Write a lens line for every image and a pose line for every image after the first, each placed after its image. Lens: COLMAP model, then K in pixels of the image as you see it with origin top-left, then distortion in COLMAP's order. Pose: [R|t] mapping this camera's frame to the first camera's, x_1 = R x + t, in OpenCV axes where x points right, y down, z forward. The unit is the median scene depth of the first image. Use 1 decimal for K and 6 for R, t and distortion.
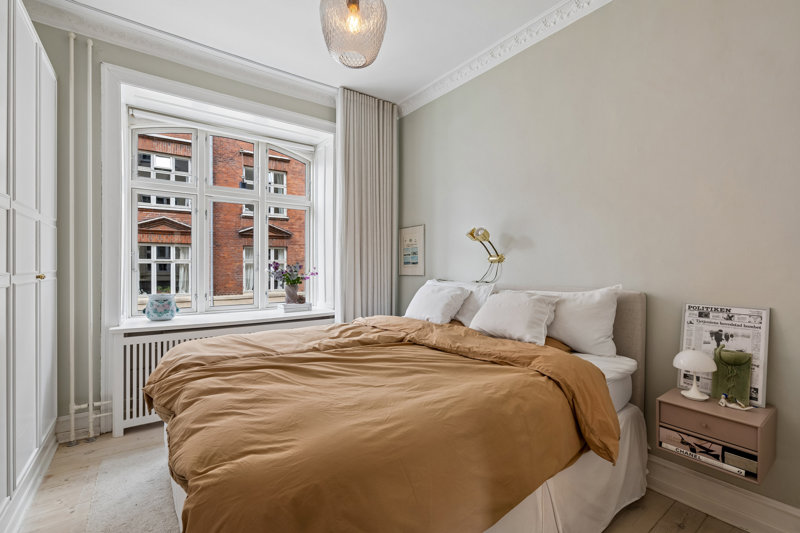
lens RADIAL K [[343.1, 0, 400.5], [0, 343.1, 262.4], [0, 0, 1]] dist [0.001350, -0.003809]
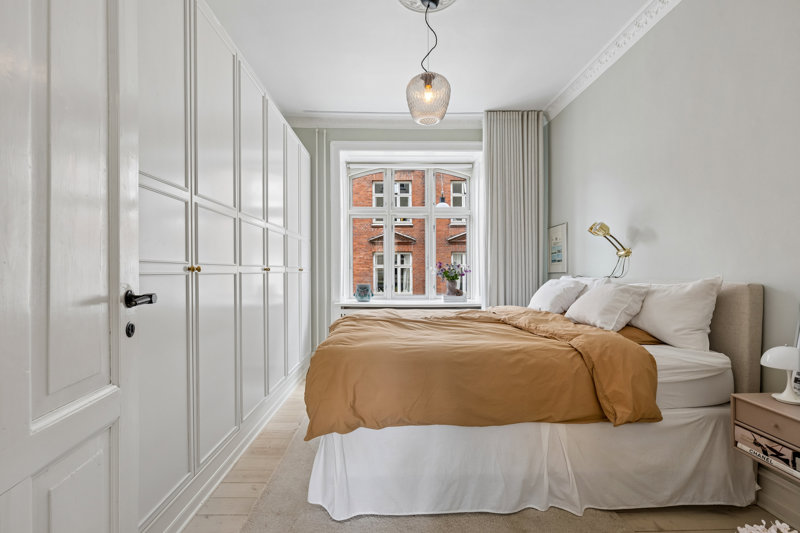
lens RADIAL K [[343.1, 0, 400.5], [0, 343.1, 262.4], [0, 0, 1]] dist [0.001350, -0.003809]
pose [[0.825789, -0.016788, -0.563729, 0.331235], [0.008673, 0.999817, -0.017070, 0.029826], [0.563912, 0.009207, 0.825784, -0.170270]]
